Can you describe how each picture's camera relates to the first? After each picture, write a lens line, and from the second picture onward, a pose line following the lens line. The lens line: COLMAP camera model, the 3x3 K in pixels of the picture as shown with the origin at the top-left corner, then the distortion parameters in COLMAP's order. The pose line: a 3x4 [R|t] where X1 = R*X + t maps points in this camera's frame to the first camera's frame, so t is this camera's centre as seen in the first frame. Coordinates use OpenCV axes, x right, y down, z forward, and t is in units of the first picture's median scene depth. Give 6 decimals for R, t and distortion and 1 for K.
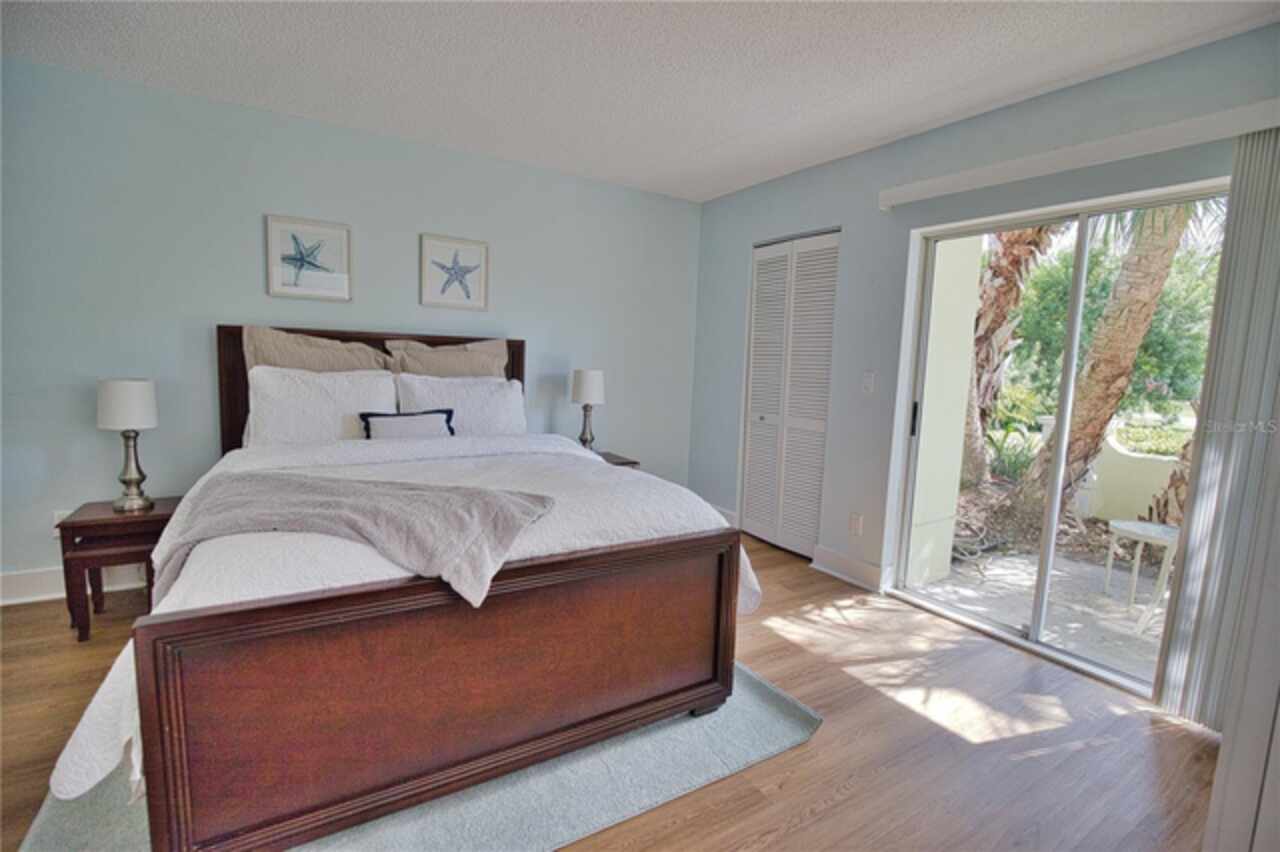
lens RADIAL K [[567.5, 0, 640.0], [0, 567.5, 426.0], [0, 0, 1]] dist [-0.057512, 0.000068]
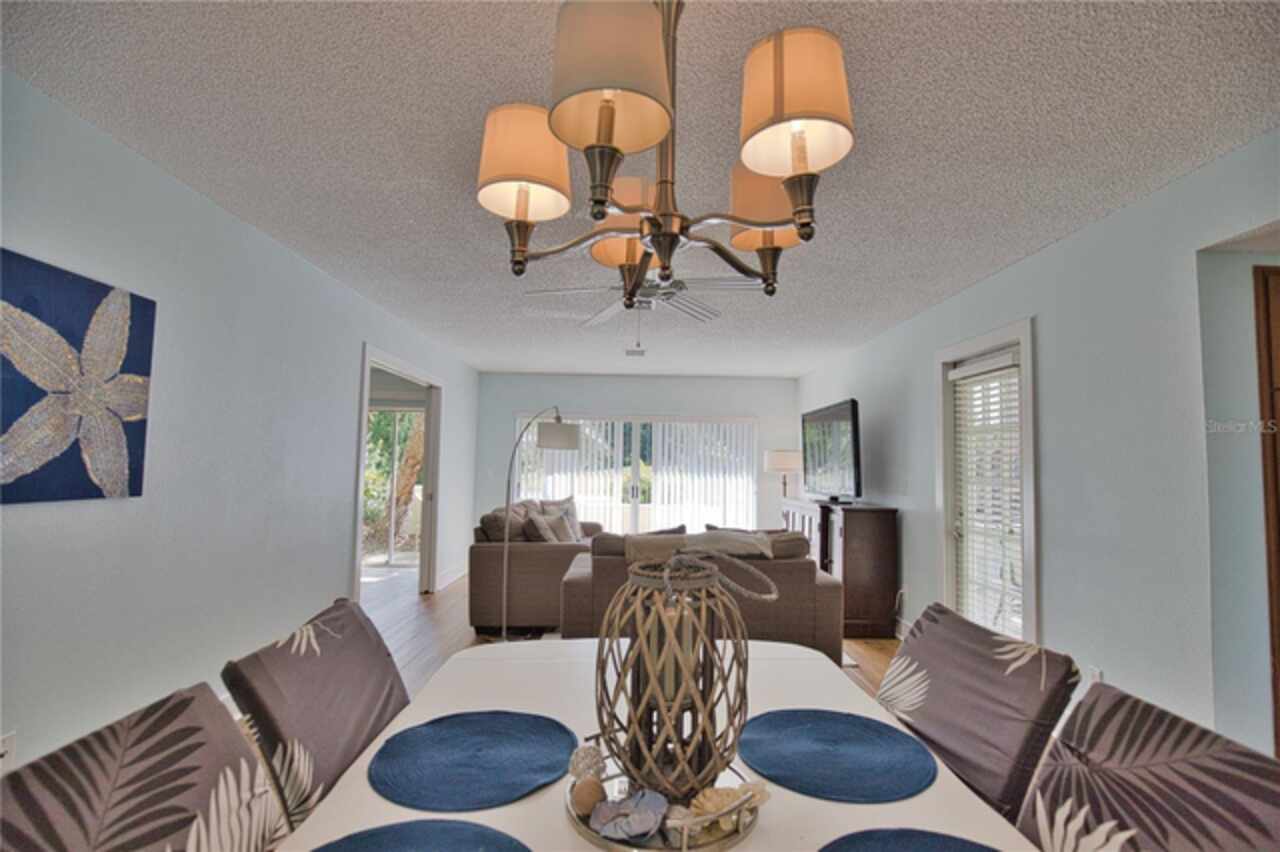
lens RADIAL K [[585.5, 0, 646.8], [0, 585.5, 430.5], [0, 0, 1]] dist [-0.027678, 0.000723]
pose [[0.495166, 0.025467, 0.868425, -0.701952], [0.105433, 0.990421, -0.089162, 0.080468], [-0.862377, 0.135711, 0.487738, -0.963032]]
